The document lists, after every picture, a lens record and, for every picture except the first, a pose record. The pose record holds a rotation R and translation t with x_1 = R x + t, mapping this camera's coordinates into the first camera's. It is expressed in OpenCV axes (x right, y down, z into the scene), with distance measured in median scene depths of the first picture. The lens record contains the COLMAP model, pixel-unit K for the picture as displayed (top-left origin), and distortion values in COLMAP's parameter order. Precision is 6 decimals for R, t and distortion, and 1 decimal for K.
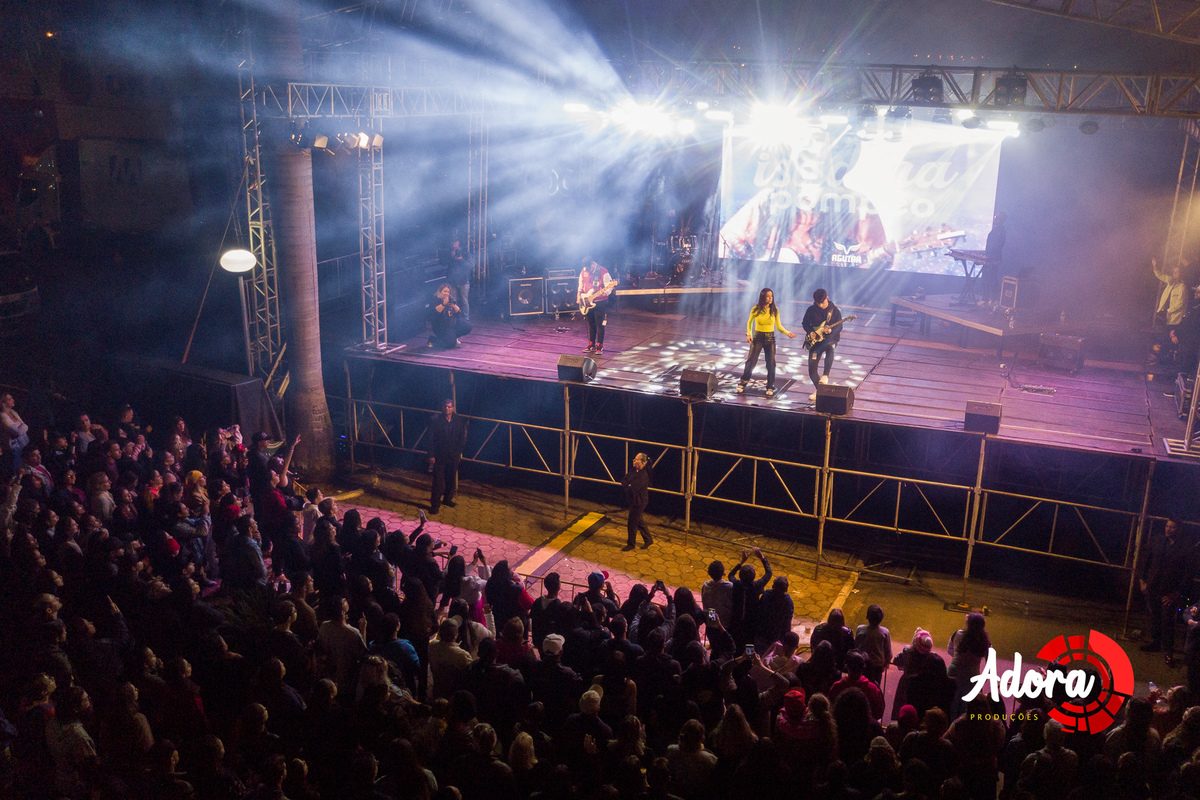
lens RADIAL K [[1111.5, 0, 600.0], [0, 1111.5, 400.0], [0, 0, 1]] dist [-0.000051, -0.007199]
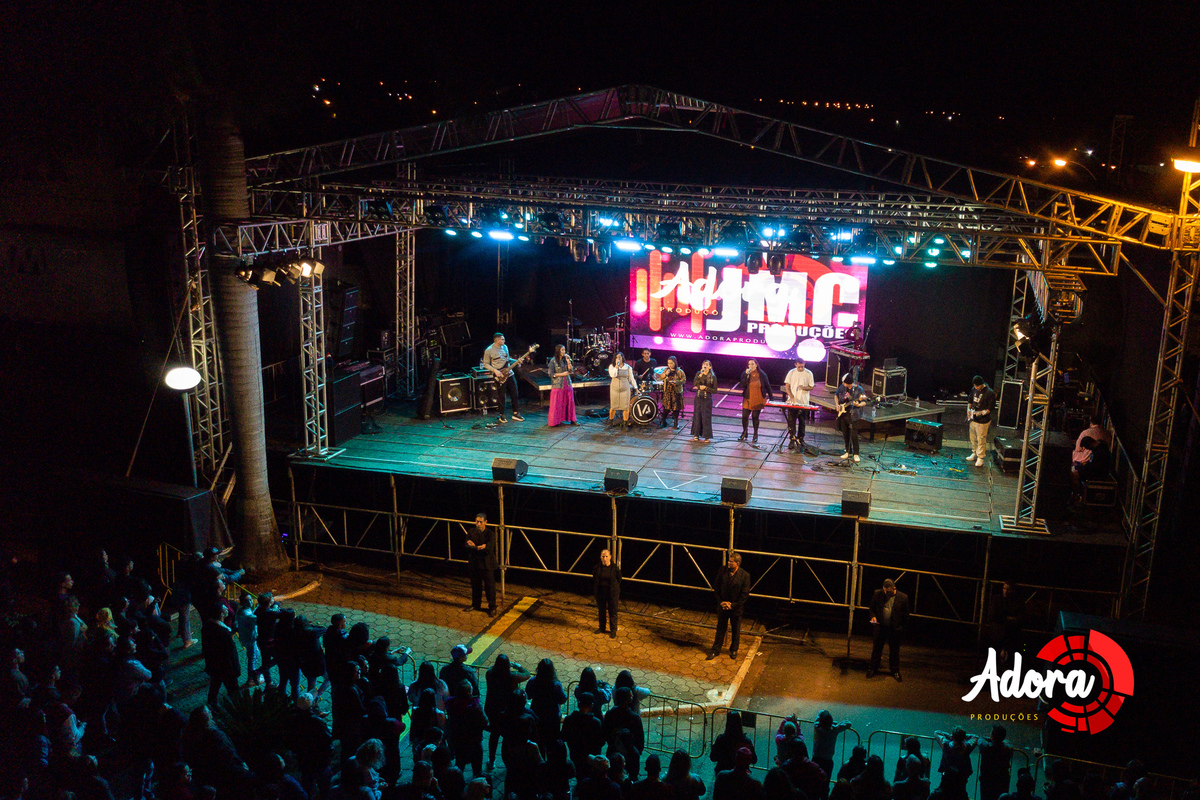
lens RADIAL K [[1130.8, 0, 683.3], [0, 1130.8, 393.0], [0, 0, 1]] dist [0.014356, 0.001299]
pose [[0.987191, -0.031057, 0.156491, -0.022635], [0.036802, 0.998746, -0.033953, -0.057670], [-0.155240, 0.039277, 0.987096, -0.151096]]
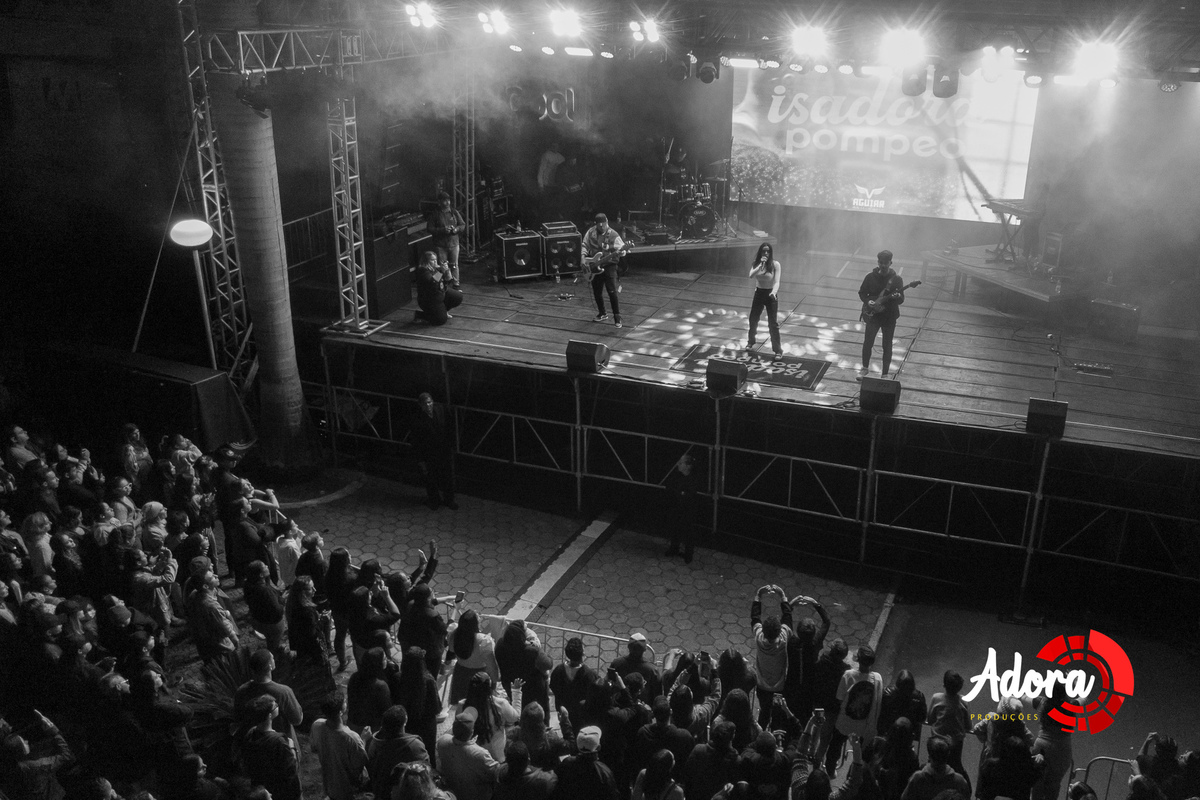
lens RADIAL K [[1100.2, 0, 644.0], [0, 1100.2, 400.0], [0, 0, 1]] dist [-0.003623, 0.008689]
pose [[0.998106, -0.022412, 0.057292, -0.025877], [0.016500, 0.994683, 0.101657, -0.078359], [-0.059265, -0.100519, 0.993168, 0.116876]]
